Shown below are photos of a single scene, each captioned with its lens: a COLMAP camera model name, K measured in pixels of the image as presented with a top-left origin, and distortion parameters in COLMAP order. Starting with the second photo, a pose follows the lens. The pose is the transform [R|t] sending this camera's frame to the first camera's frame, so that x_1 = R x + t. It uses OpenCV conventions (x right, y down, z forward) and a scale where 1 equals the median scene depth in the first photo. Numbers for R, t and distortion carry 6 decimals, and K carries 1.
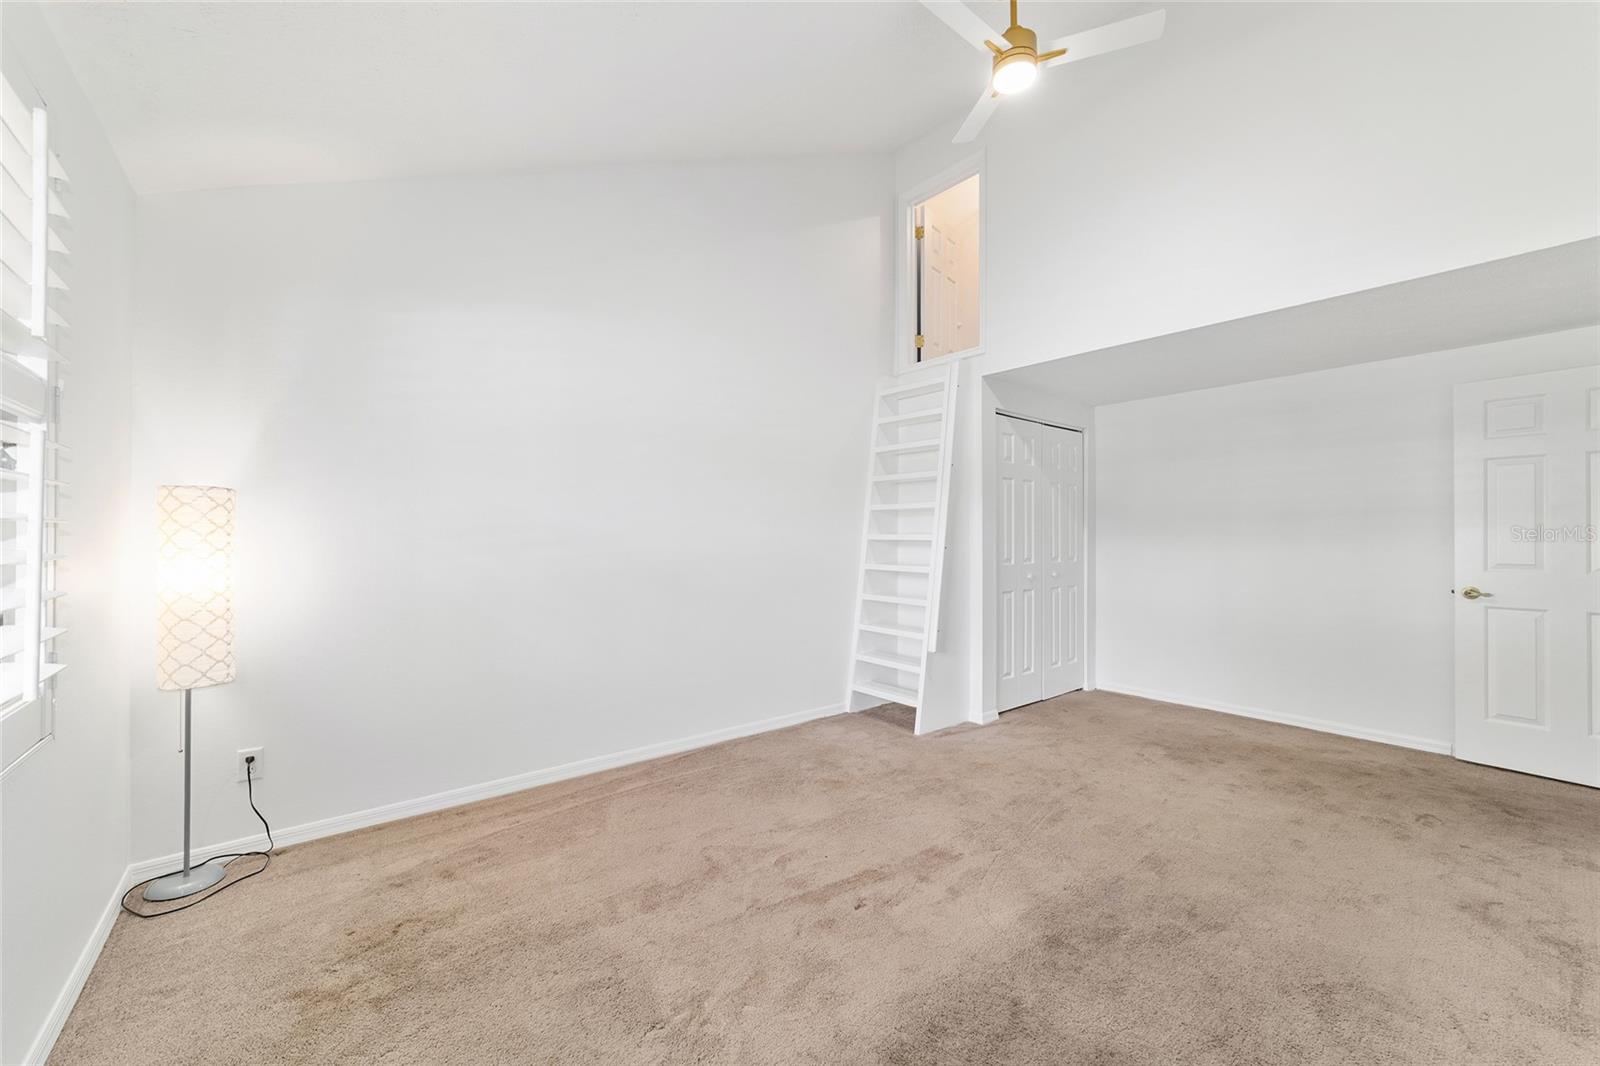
lens RADIAL K [[618.9, 0, 800.7], [0, 618.9, 528.7], [0, 0, 1]] dist [-0.013580, 0.007091]
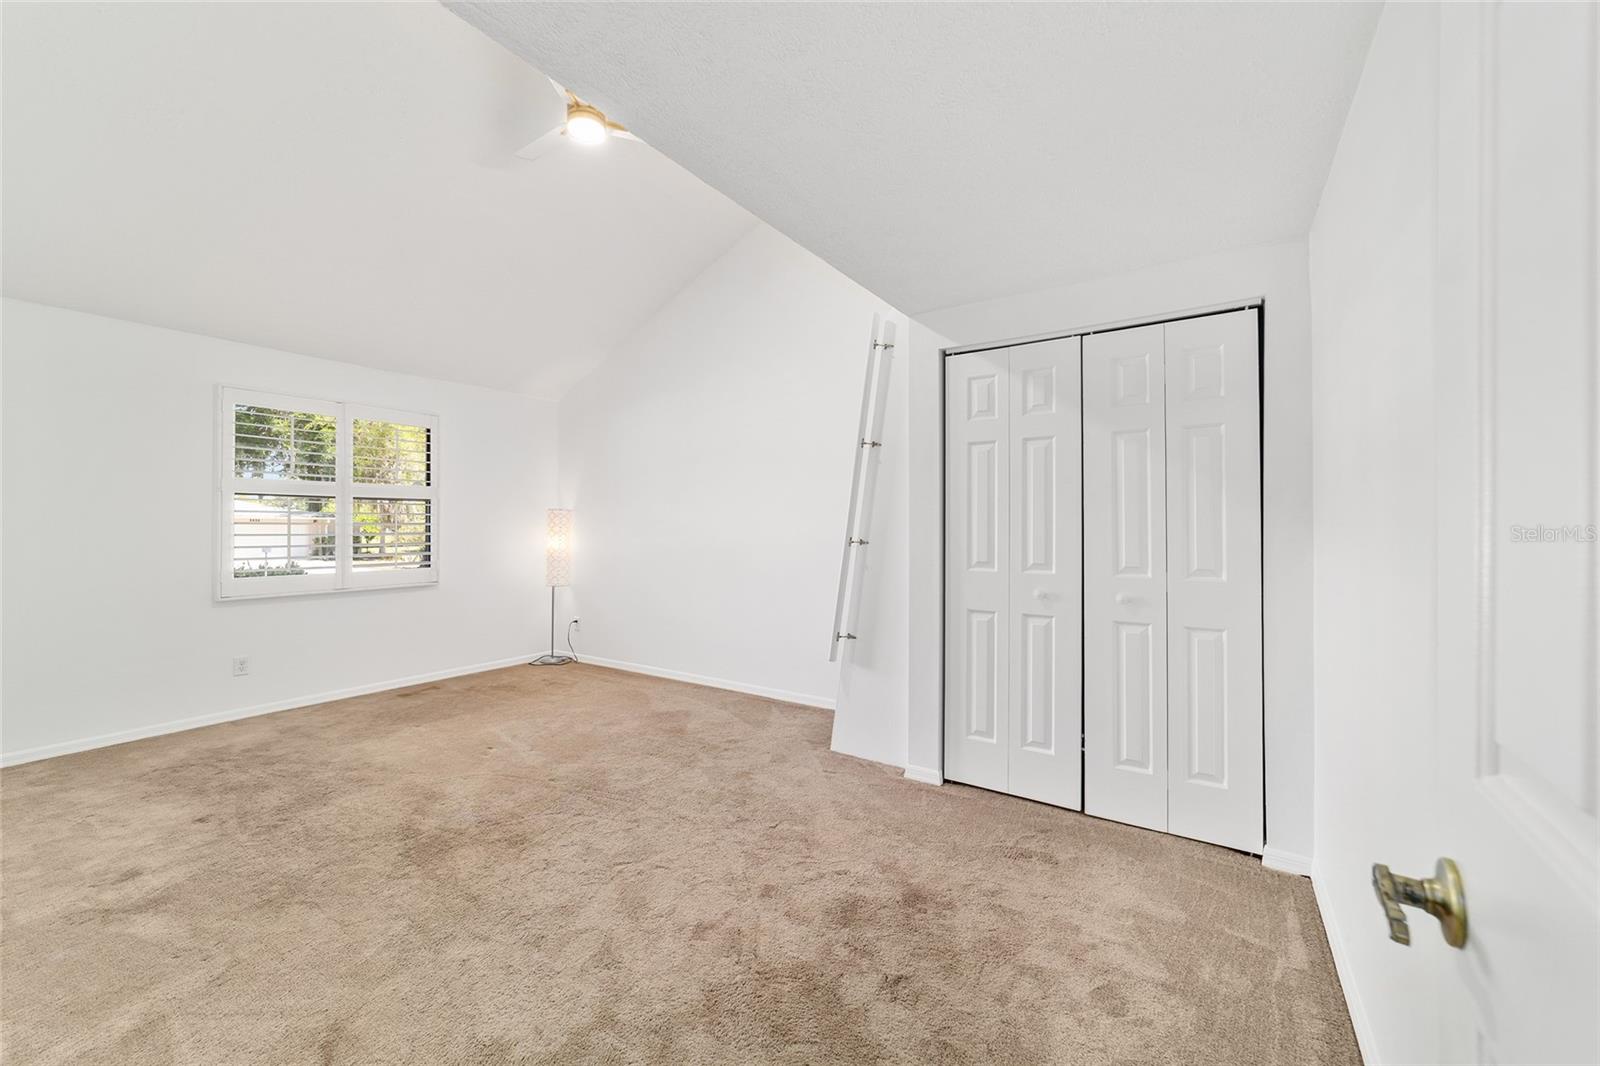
lens RADIAL K [[618.9, 0, 806.5], [0, 618.9, 529.1], [0, 0, 1]] dist [-0.013580, 0.007091]
pose [[0.303330, -0.000857, -0.952885, 1.161817], [0.006491, 0.999978, 0.001167, 0.013173], [0.952863, -0.006539, 0.303329, 0.784680]]
